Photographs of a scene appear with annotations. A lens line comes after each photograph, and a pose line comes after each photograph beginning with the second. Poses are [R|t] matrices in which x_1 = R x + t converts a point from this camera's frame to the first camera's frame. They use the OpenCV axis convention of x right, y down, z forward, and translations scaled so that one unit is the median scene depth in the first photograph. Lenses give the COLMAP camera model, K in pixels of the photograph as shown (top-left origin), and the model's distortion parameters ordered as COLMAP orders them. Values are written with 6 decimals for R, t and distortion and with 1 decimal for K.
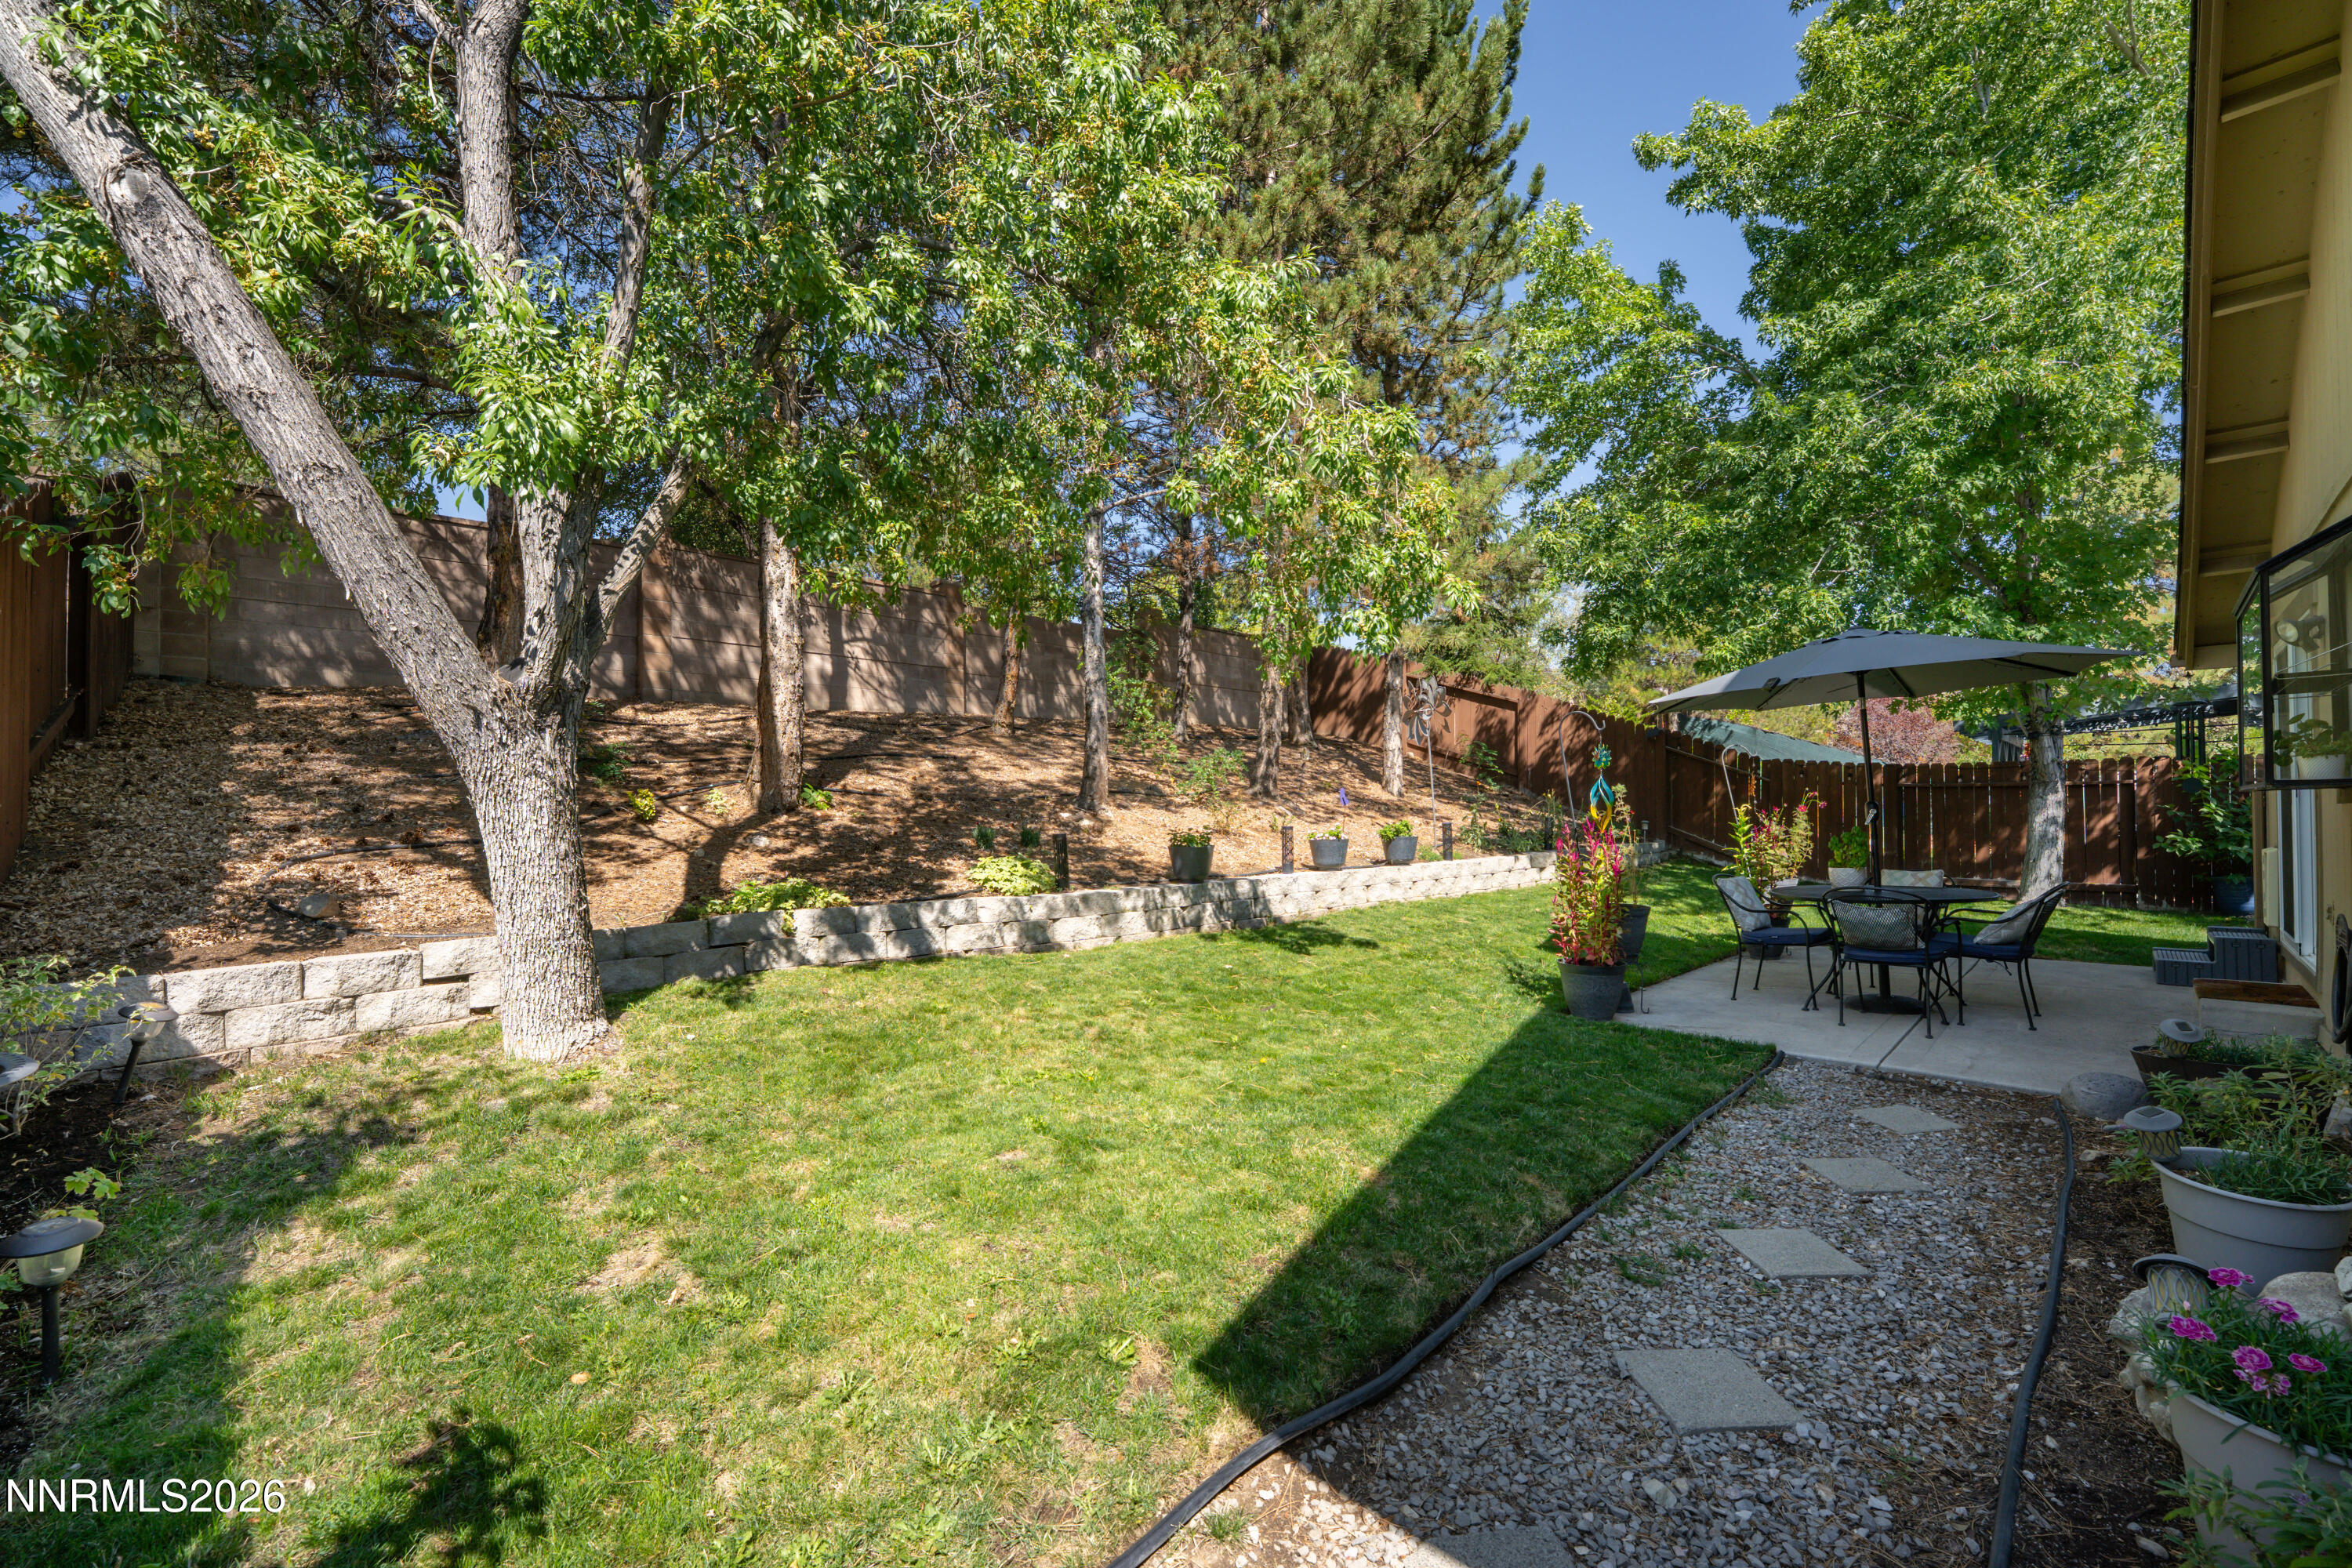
lens RADIAL K [[963.8, 0, 1178.9], [0, 963.8, 803.3], [0, 0, 1]] dist [-0.011629, 0.000175]
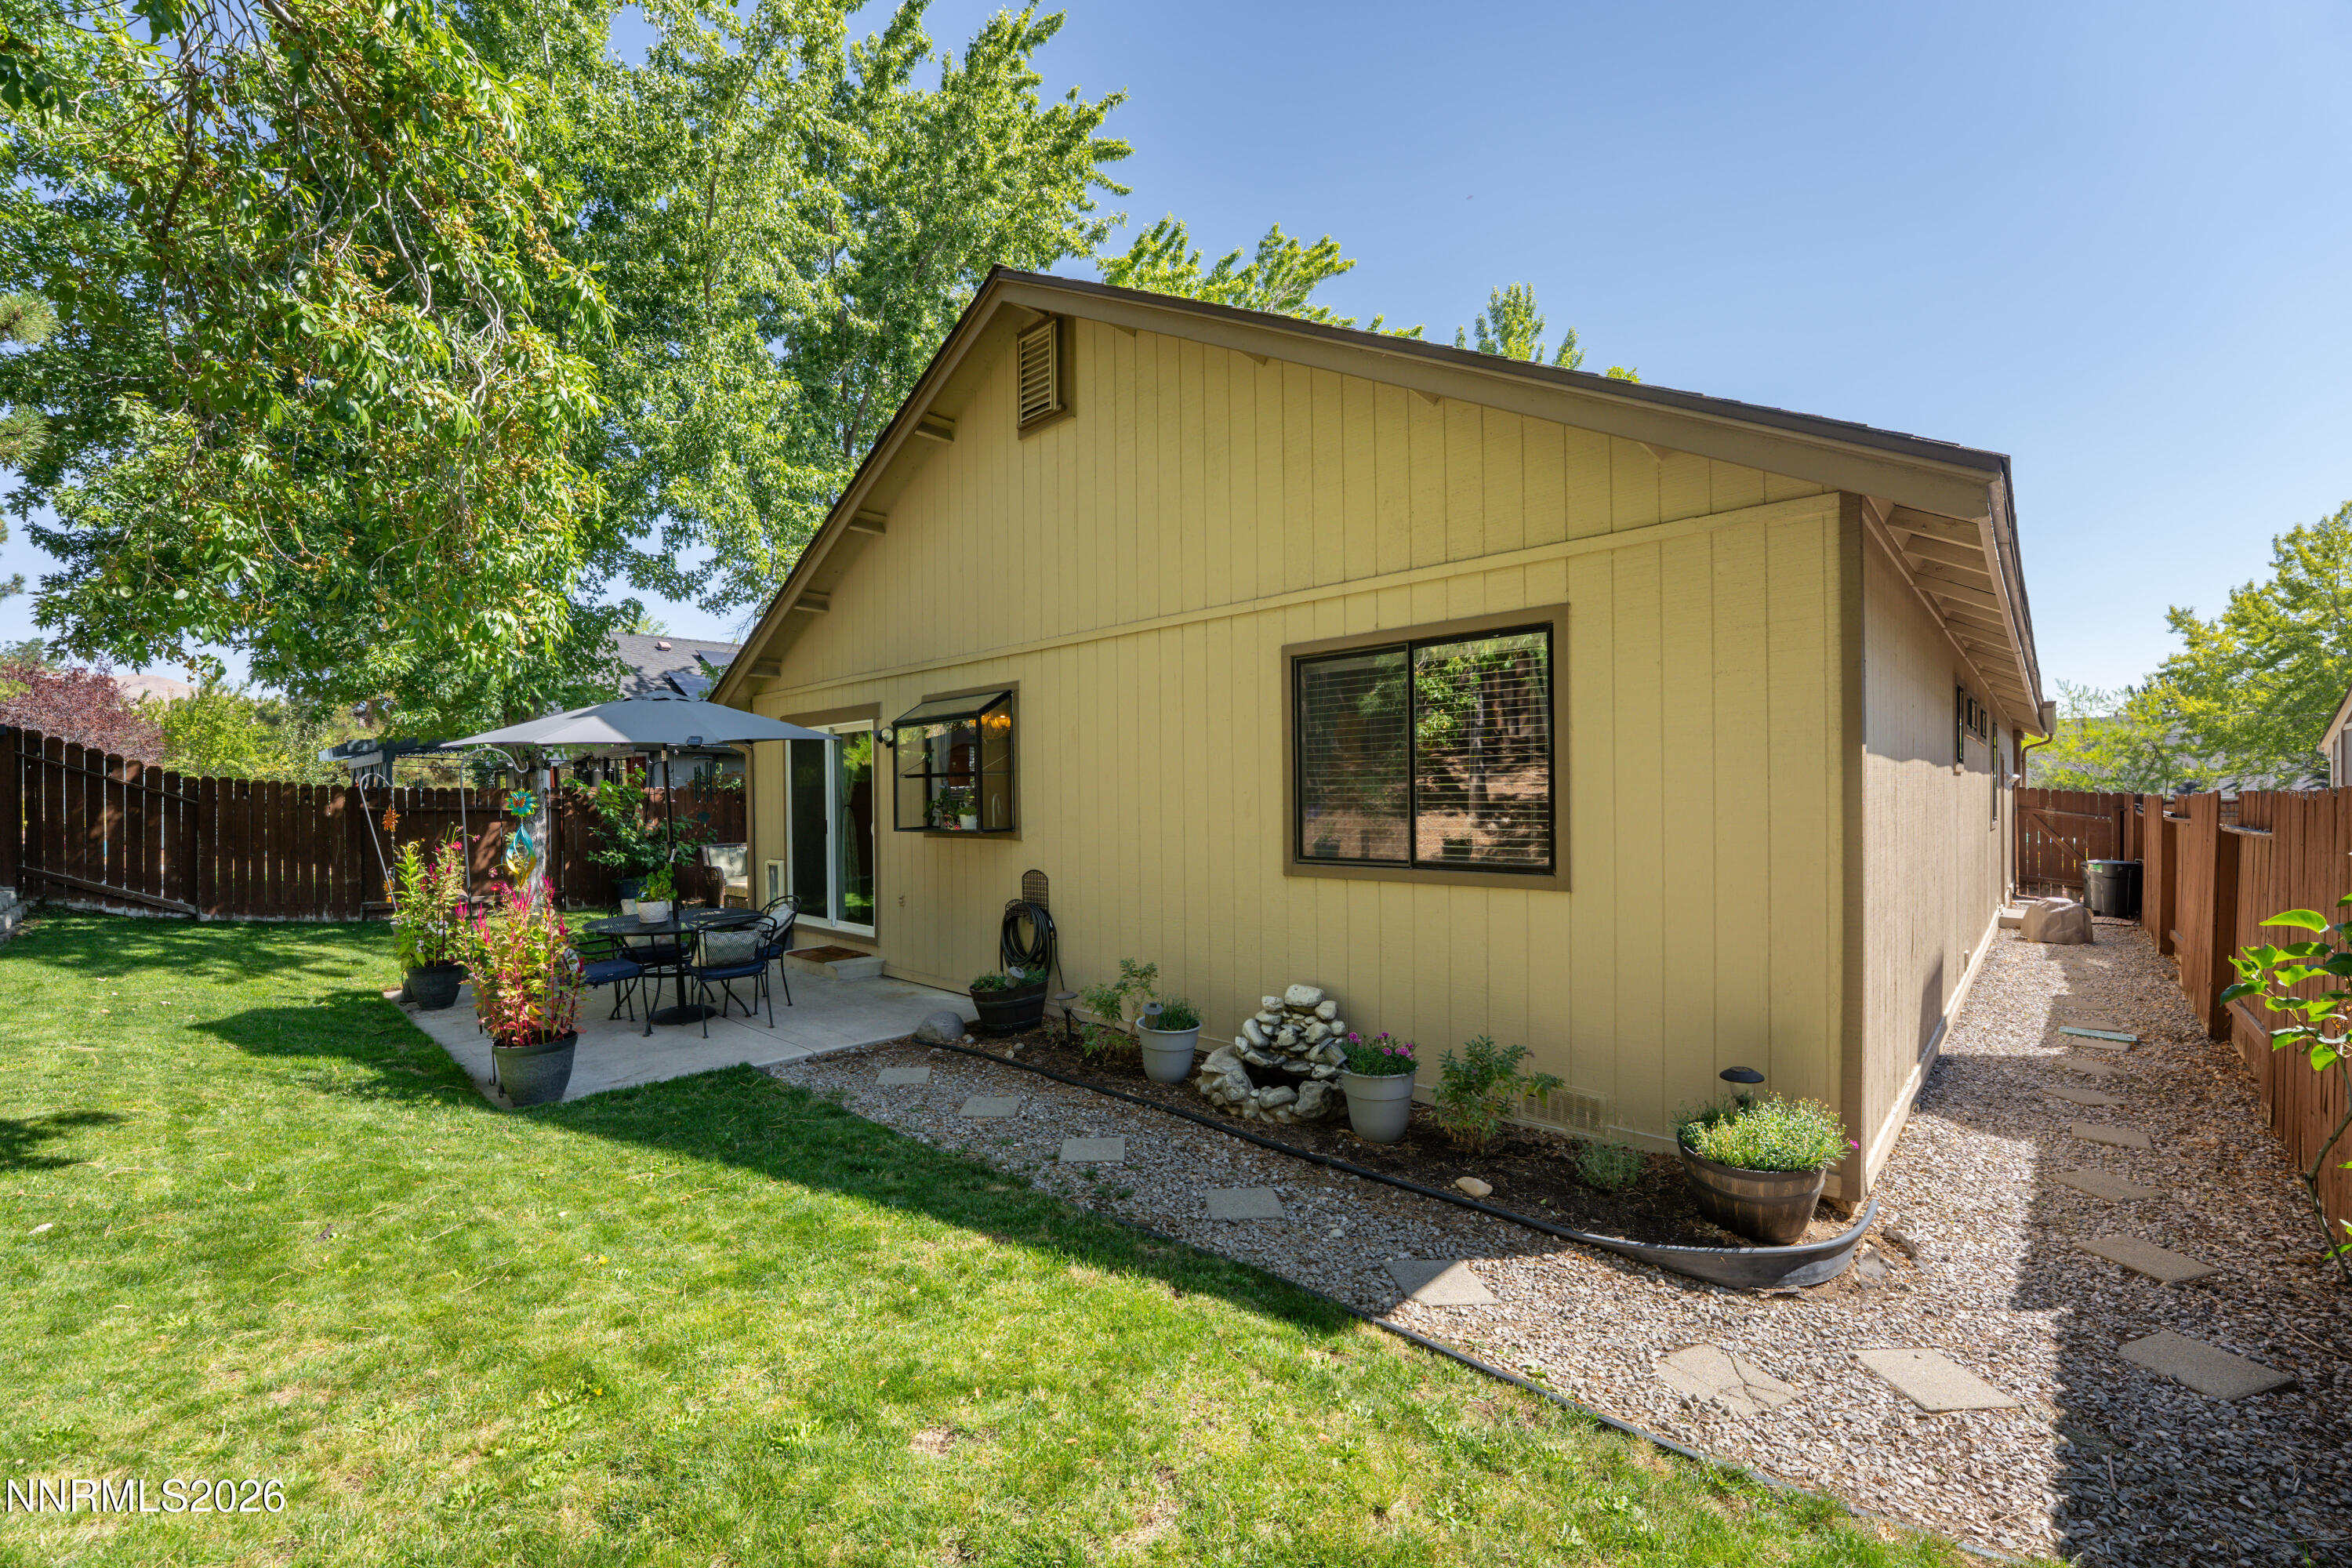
lens RADIAL K [[946.5, 0, 1171.7], [0, 946.5, 800.3], [0, 0, 1]] dist [-0.024122, 0.000322]
pose [[-0.025207, 0.002347, 0.999680, -0.248426], [0.000936, 0.999997, -0.002325, -0.029305], [-0.999682, 0.000877, -0.025209, 0.240416]]
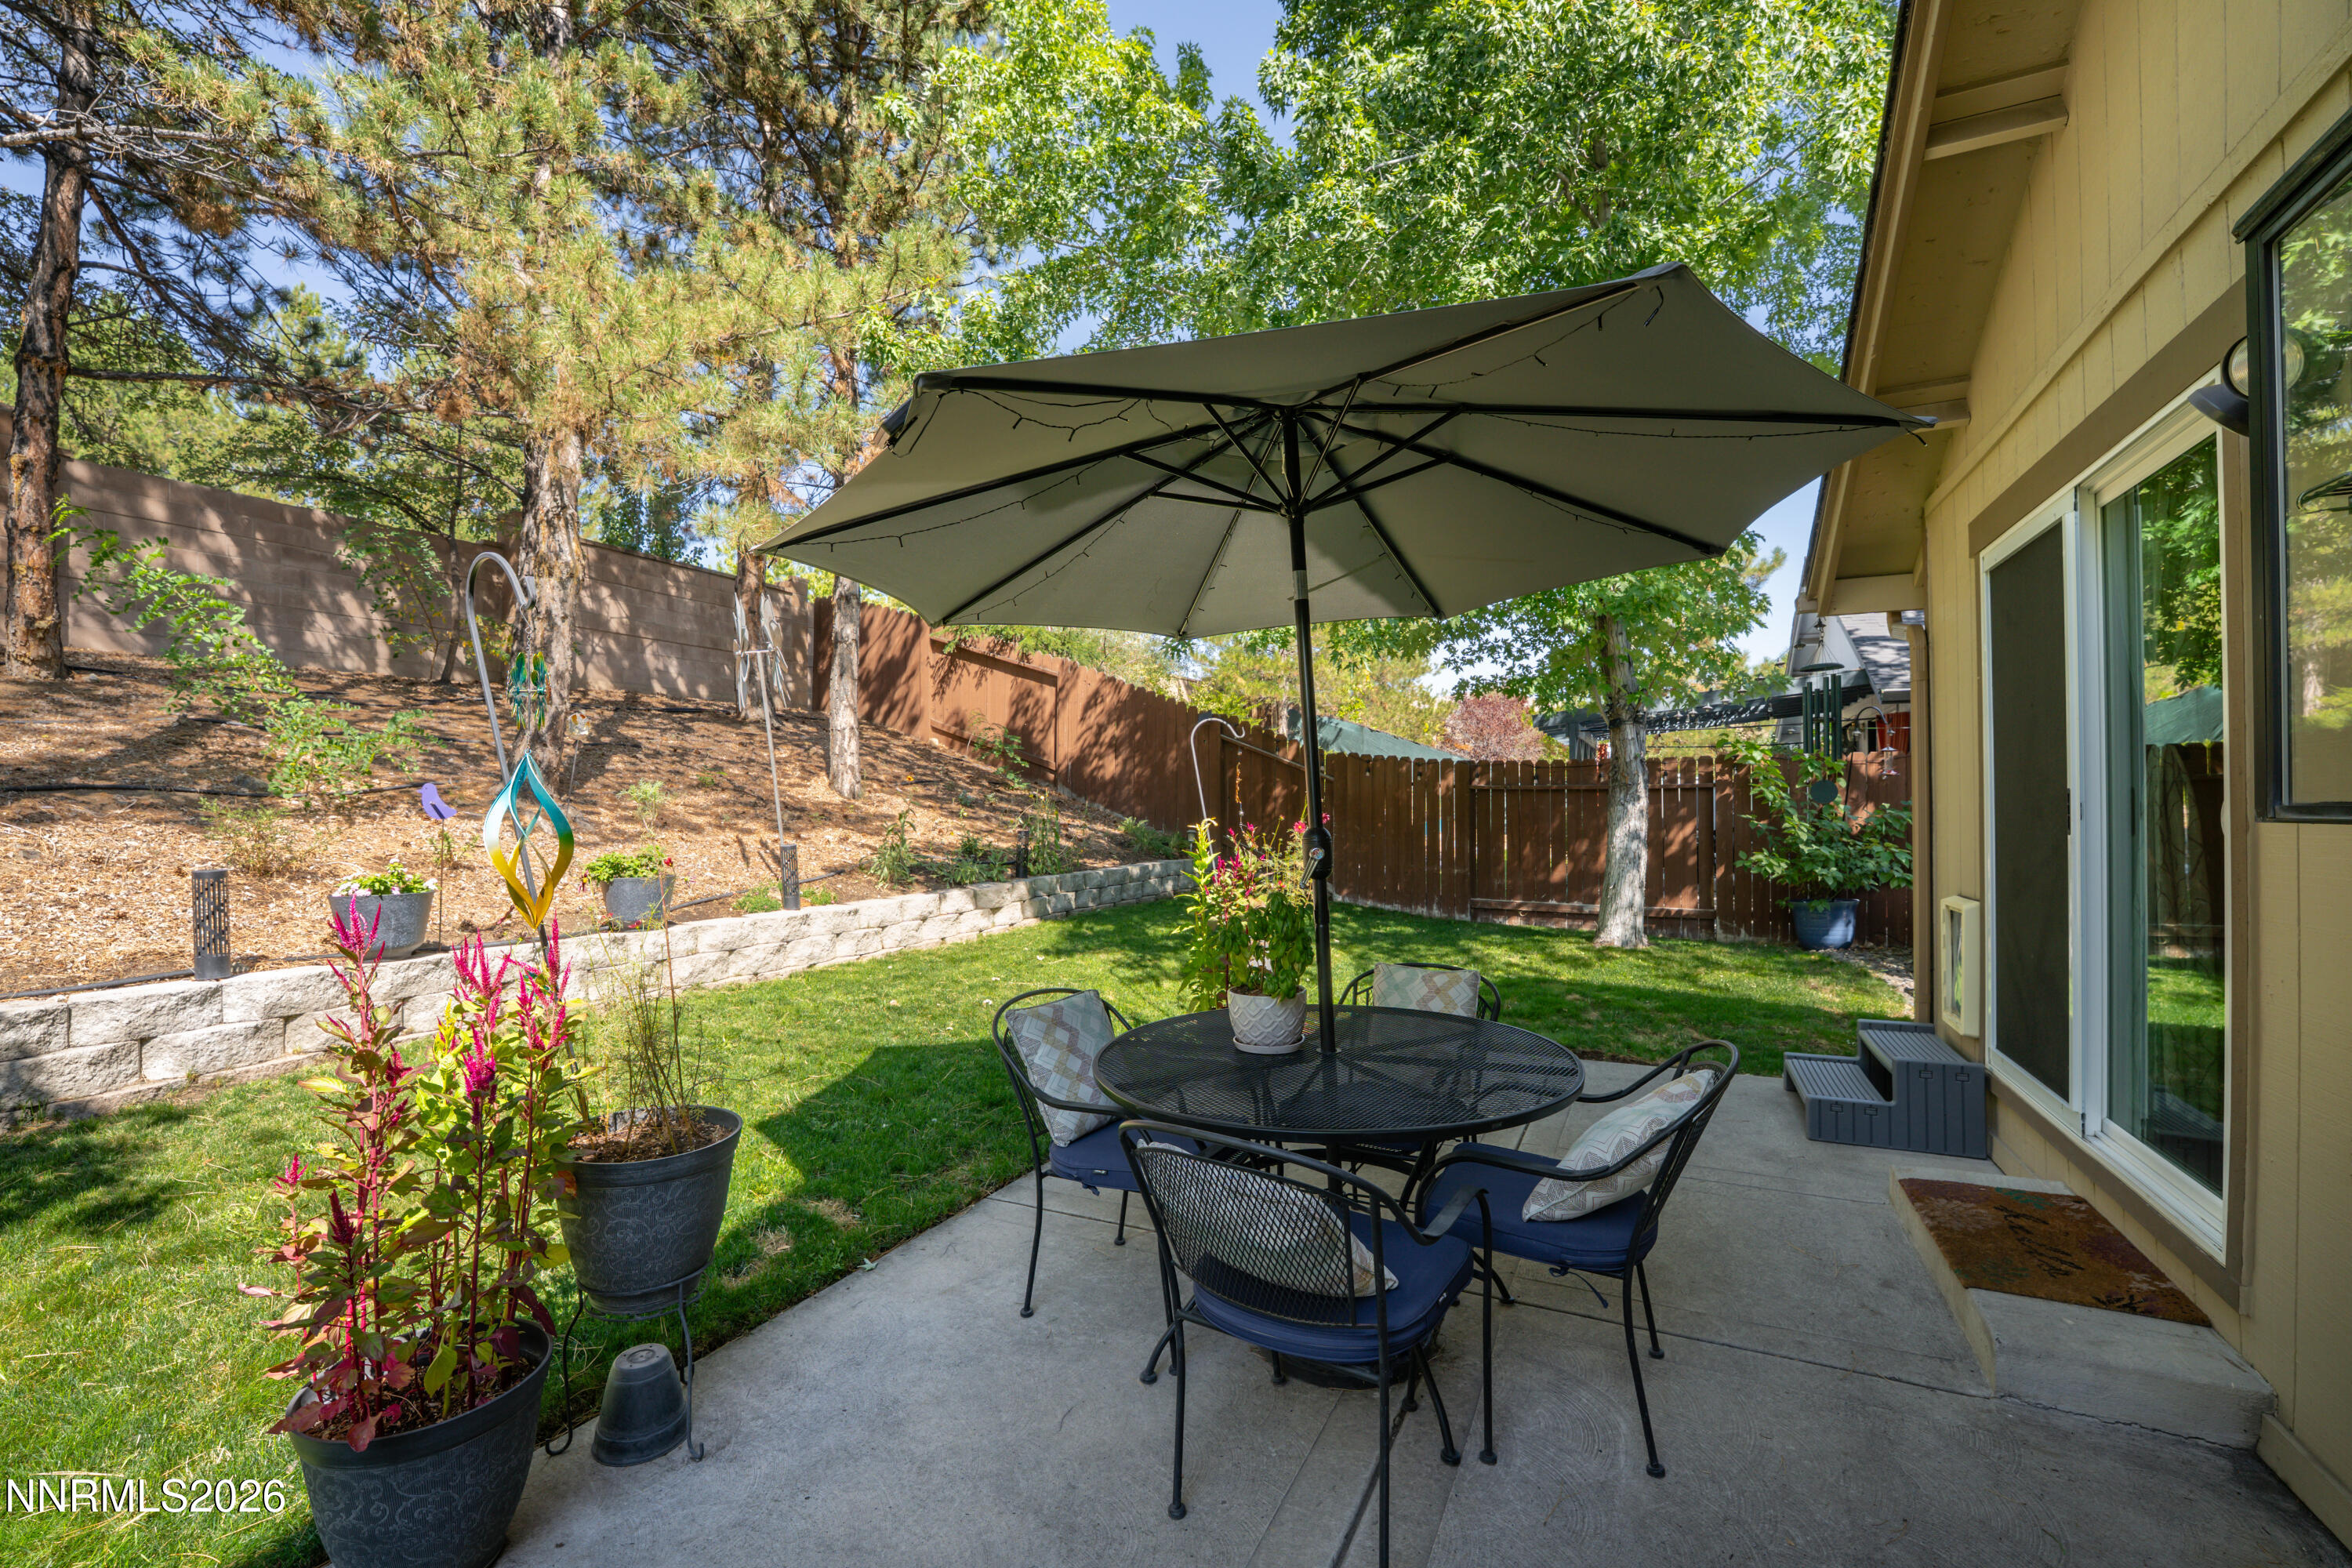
lens RADIAL K [[946.5, 0, 1171.7], [0, 946.5, 800.3], [0, 0, 1]] dist [-0.024122, 0.000322]
pose [[0.953904, 0.004124, 0.300083, 0.310609], [-0.004054, 0.999991, -0.000857, -0.006902], [-0.300084, -0.000399, 0.953913, 0.364545]]
